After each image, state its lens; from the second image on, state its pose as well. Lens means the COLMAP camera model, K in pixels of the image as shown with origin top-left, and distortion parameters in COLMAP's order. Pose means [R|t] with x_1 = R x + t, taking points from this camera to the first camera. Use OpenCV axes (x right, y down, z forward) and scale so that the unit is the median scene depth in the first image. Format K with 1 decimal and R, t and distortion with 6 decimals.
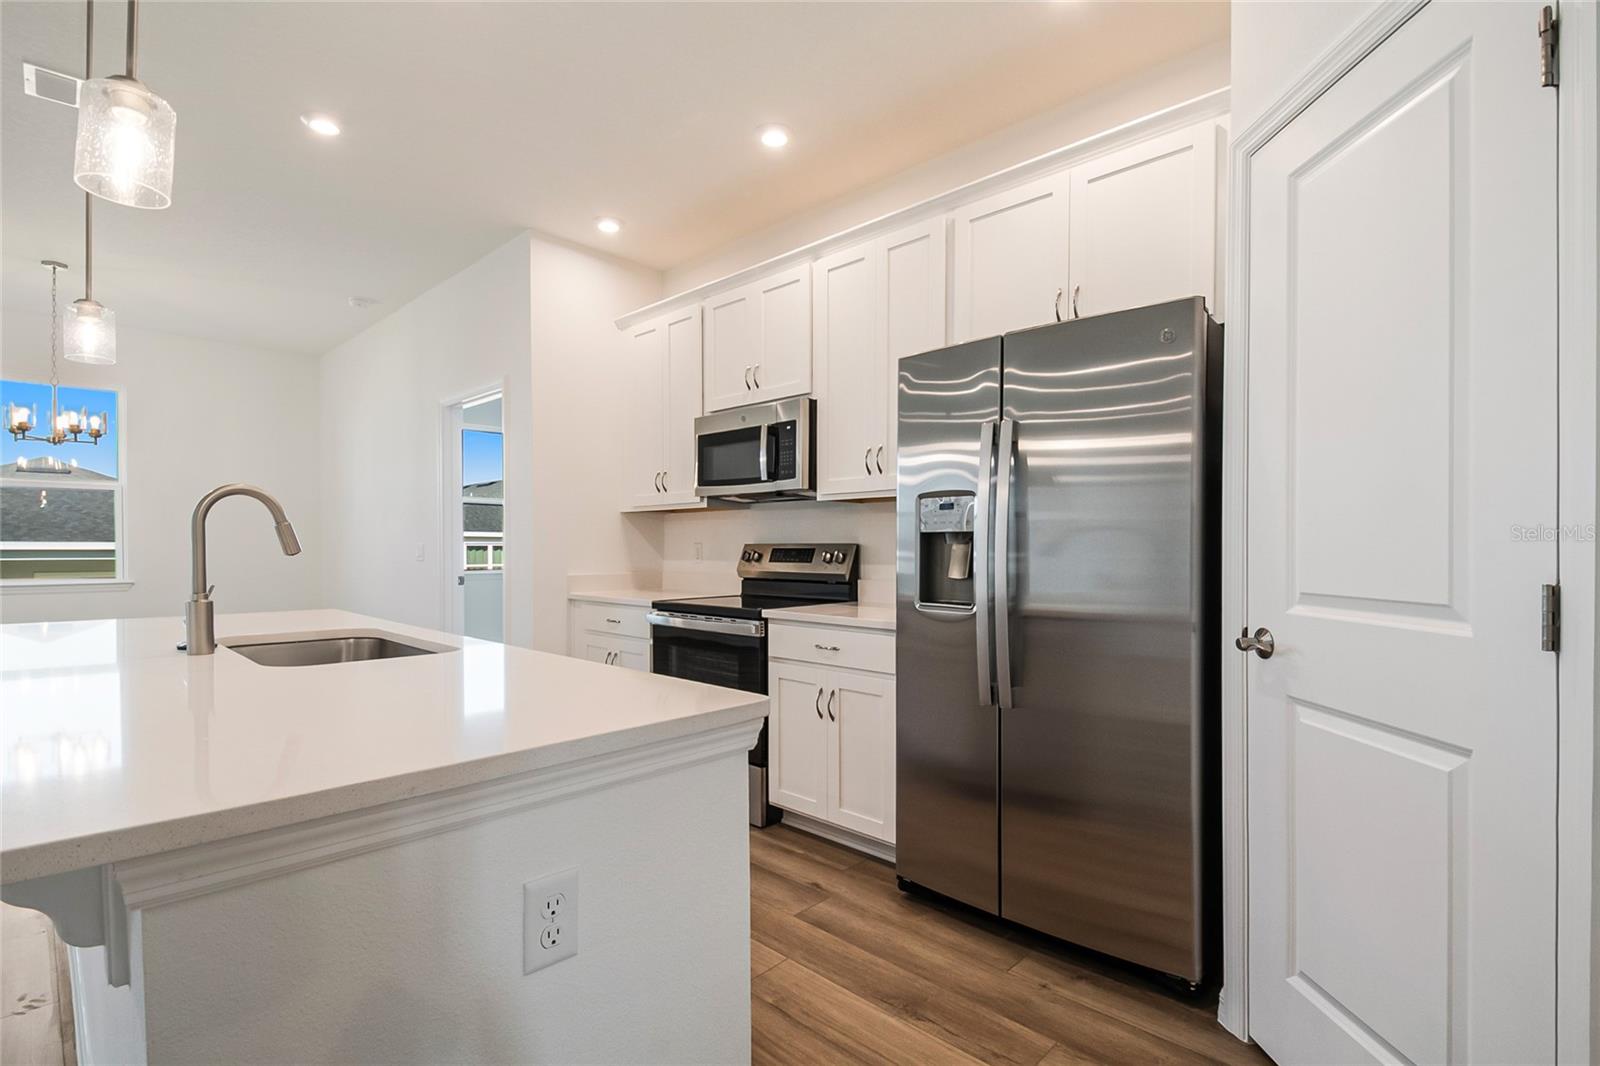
lens RADIAL K [[719.9, 0, 799.6], [0, 719.9, 572.2], [0, 0, 1]] dist [0.000883, -0.020138]
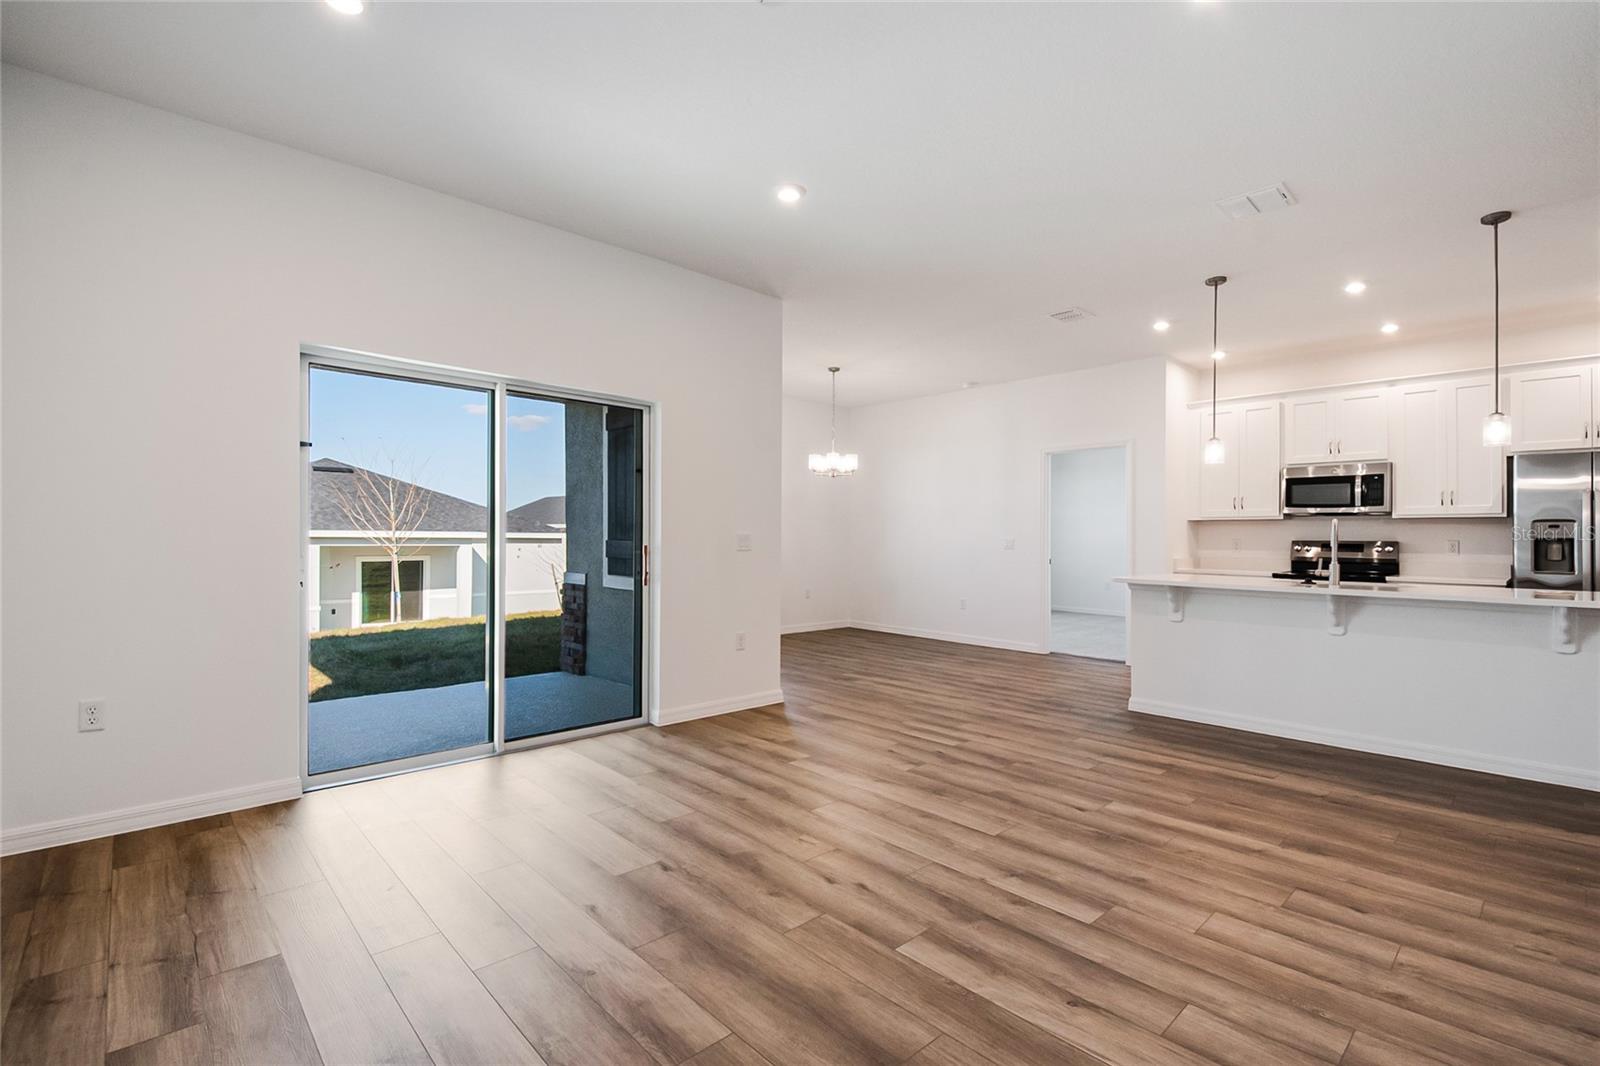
lens RADIAL K [[714.6, 0, 807.6], [0, 714.6, 547.0], [0, 0, 1]] dist [0.001429, -0.015756]
pose [[0.997917, 0.001839, -0.064484, -1.350100], [-0.003094, 0.999808, -0.019367, 0.013310], [0.064436, 0.019526, 0.997731, -0.890002]]
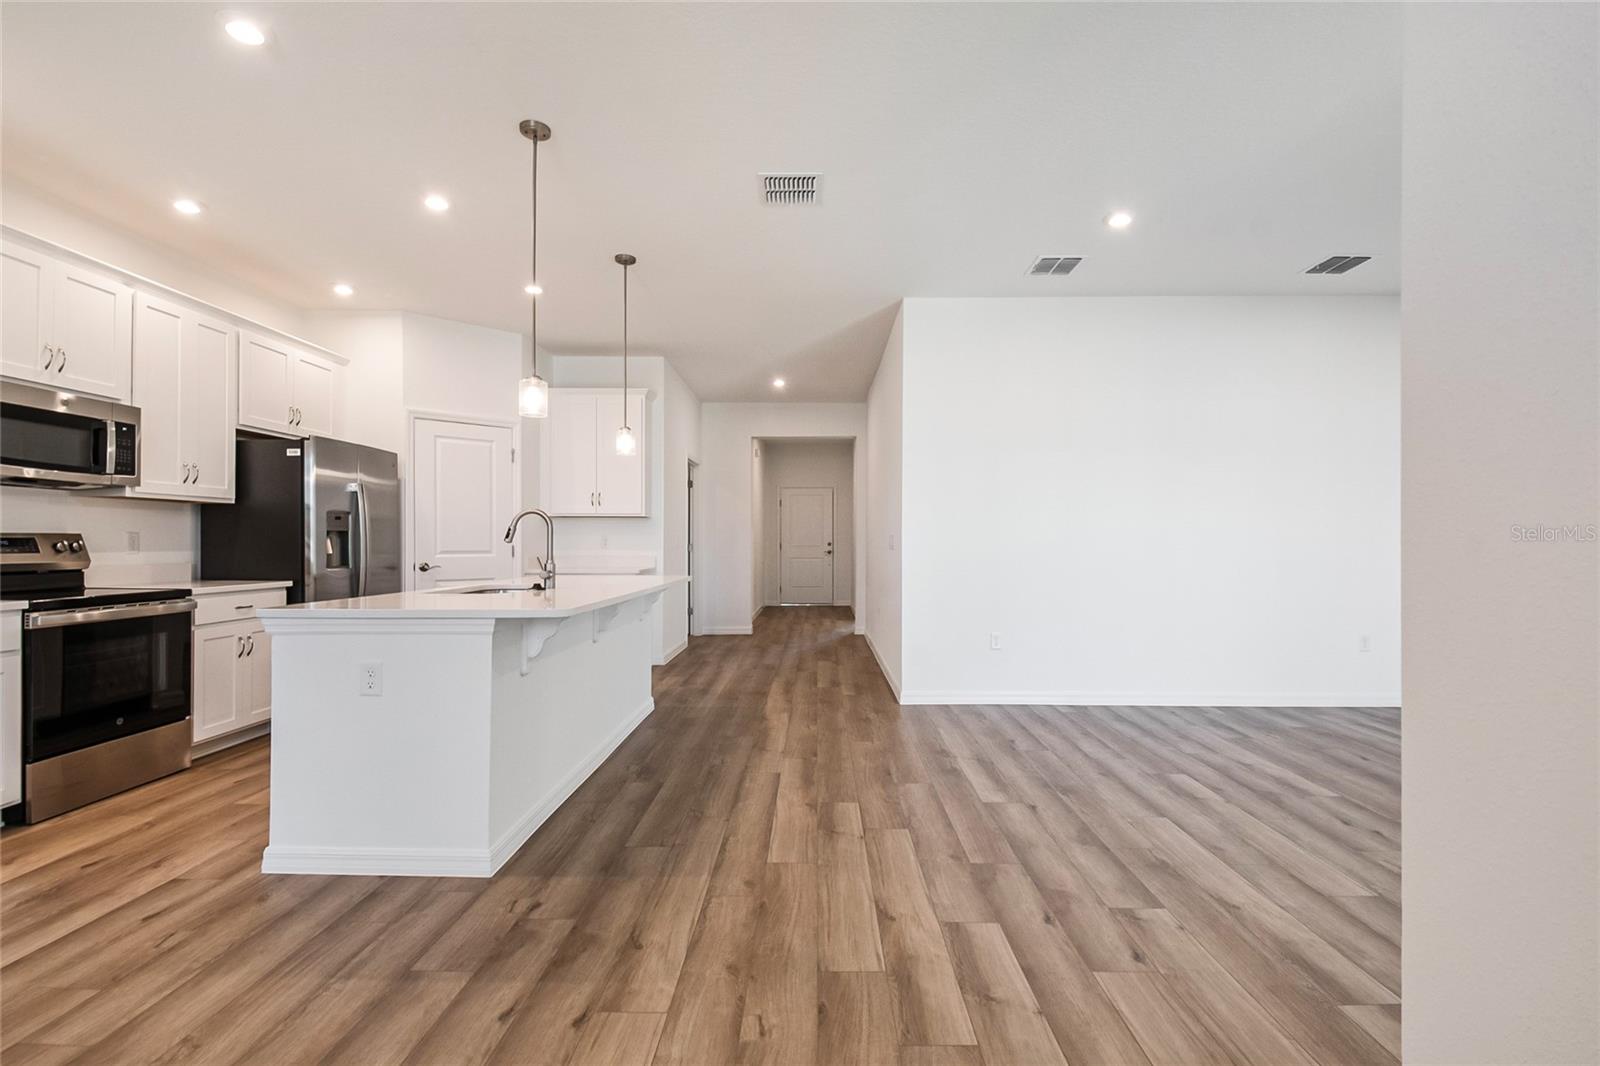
lens RADIAL K [[714.6, 0, 807.6], [0, 714.6, 547.0], [0, 0, 1]] dist [0.001429, -0.015756]
pose [[-0.671913, -0.011281, 0.740545, -1.544036], [0.018235, 0.999329, 0.031768, -0.035060], [-0.740406, 0.034849, -0.671256, 0.969187]]
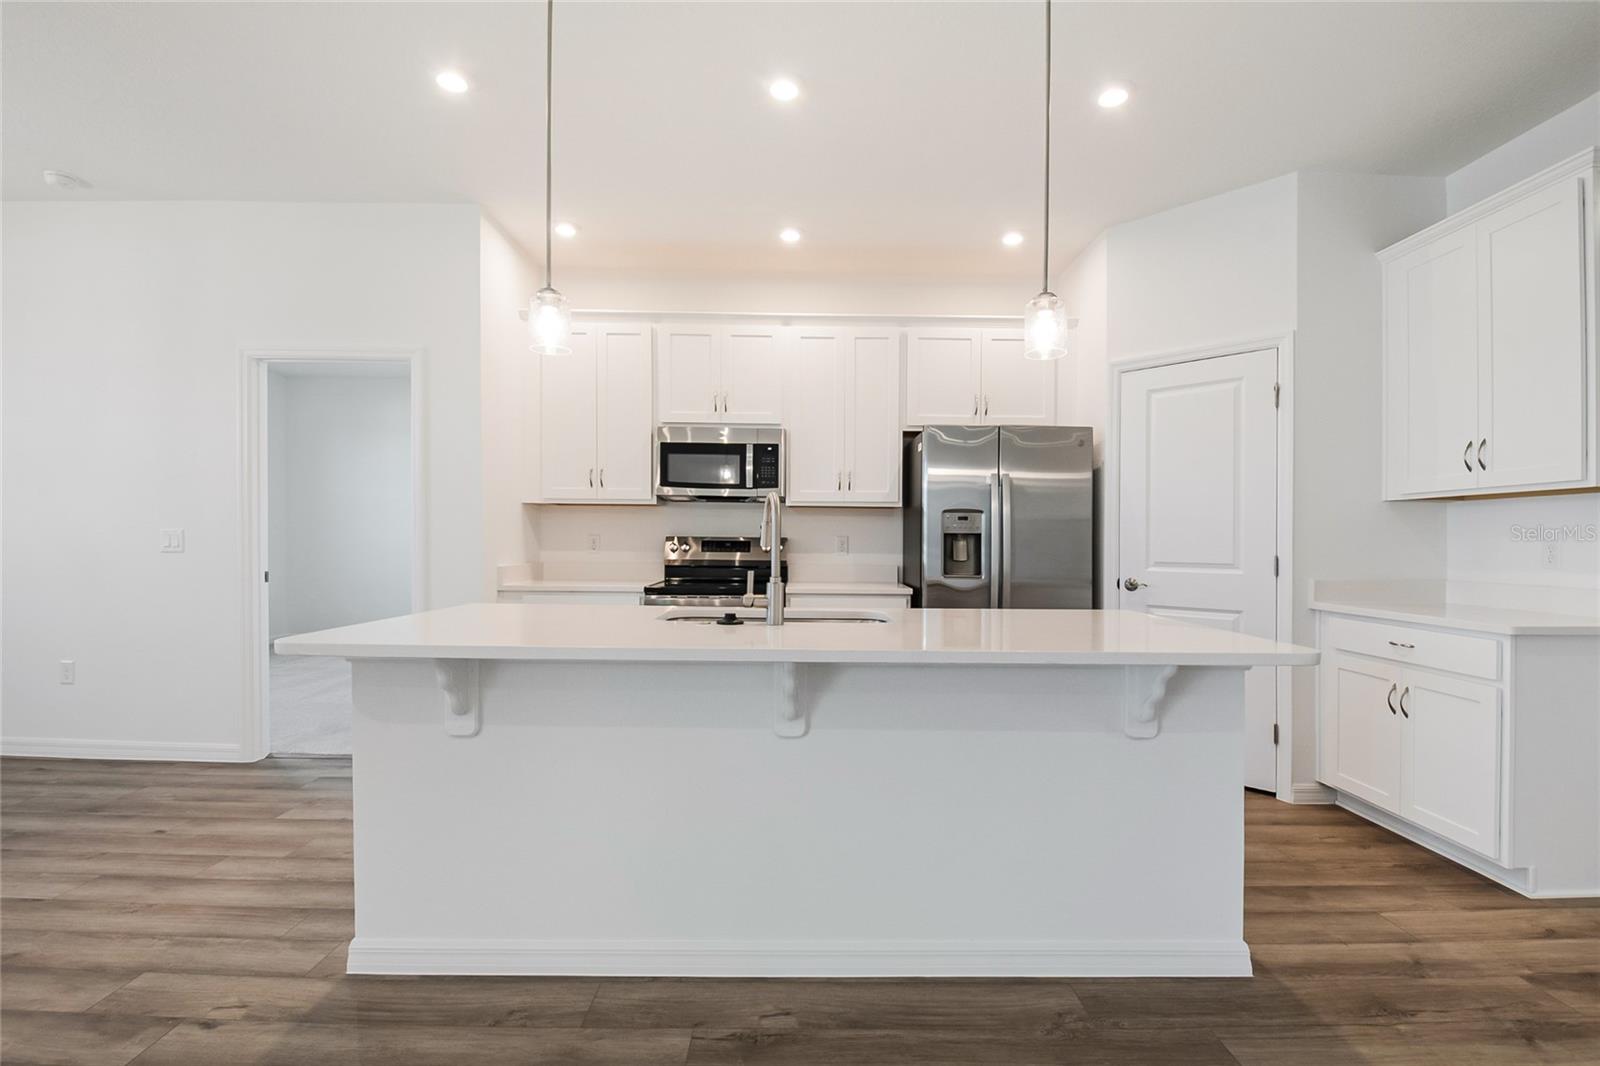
lens RADIAL K [[728.6, 0, 802.0], [0, 728.6, 543.0], [0, 0, 1]] dist [0.003151, -0.016421]
pose [[0.726805, -0.003127, 0.686837, -0.892030], [0.017269, 0.999757, -0.013723, -0.011170], [-0.686627, 0.021835, 0.726682, 0.004159]]
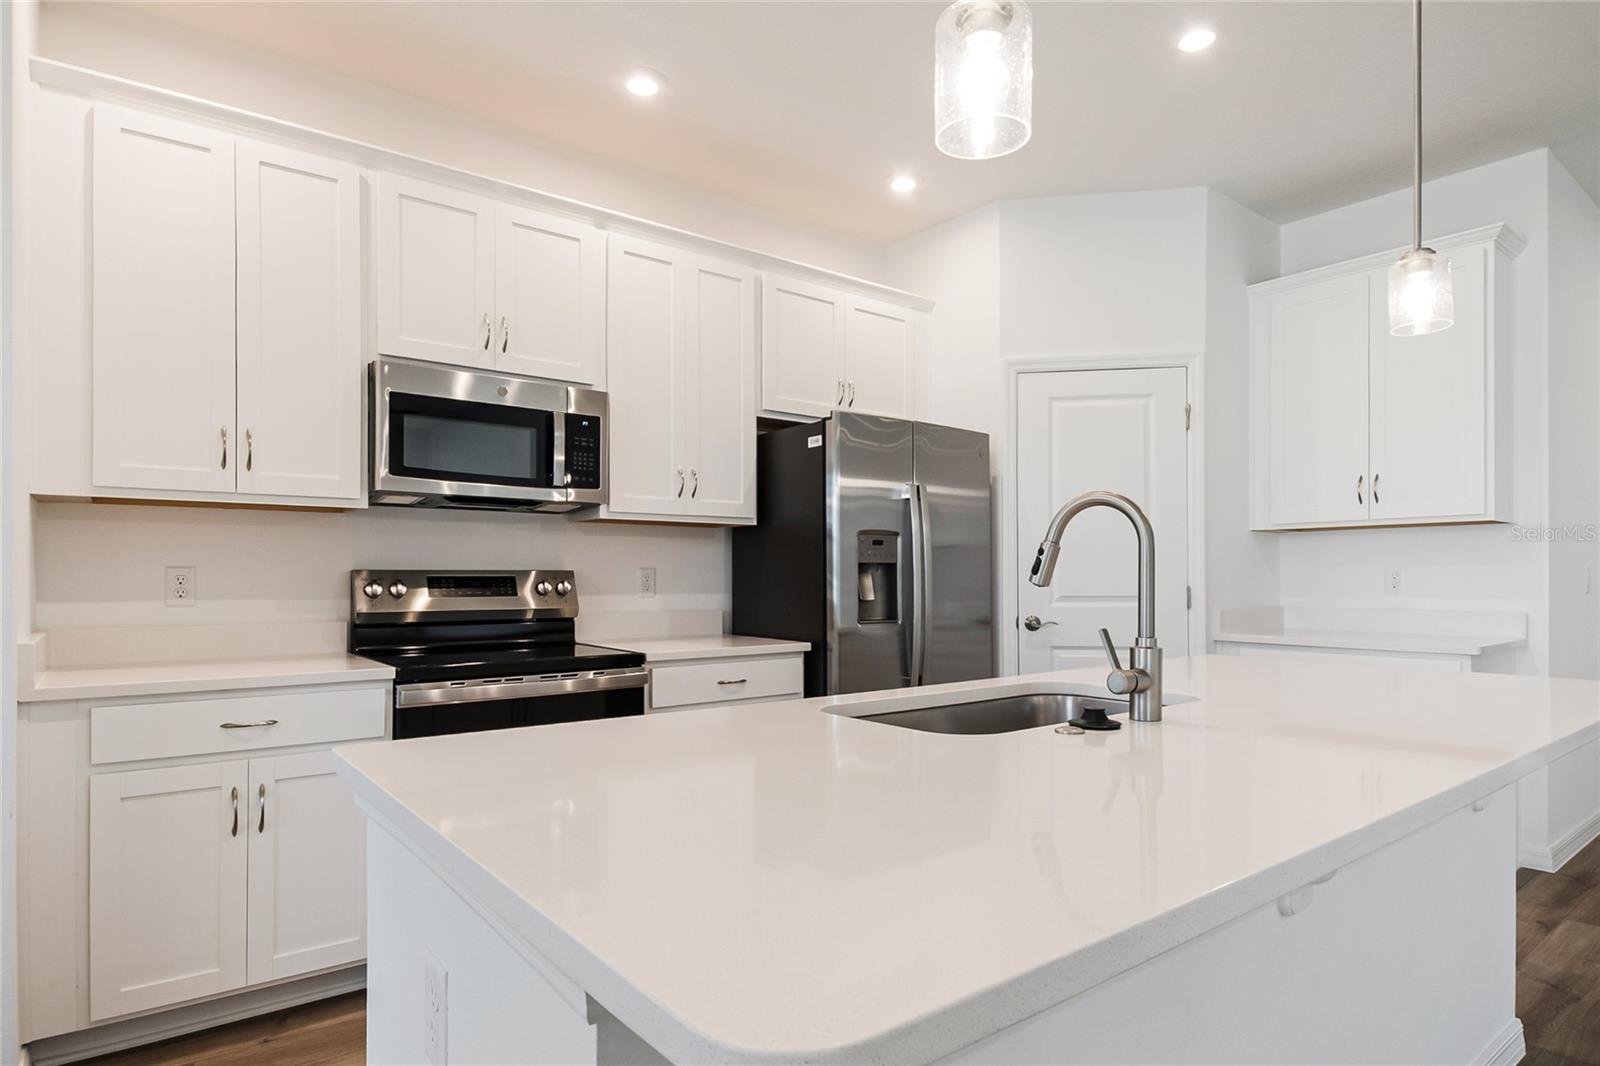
lens RADIAL K [[885.8, 0, 806.5], [0, 885.8, 568.2], [0, 0, 1]] dist [-0.004142, -0.000687]
pose [[0.155616, 0.005030, 0.987805, -0.948573], [0.033284, 0.999393, -0.010333, -0.024728], [-0.987257, 0.034486, 0.155354, 0.623884]]
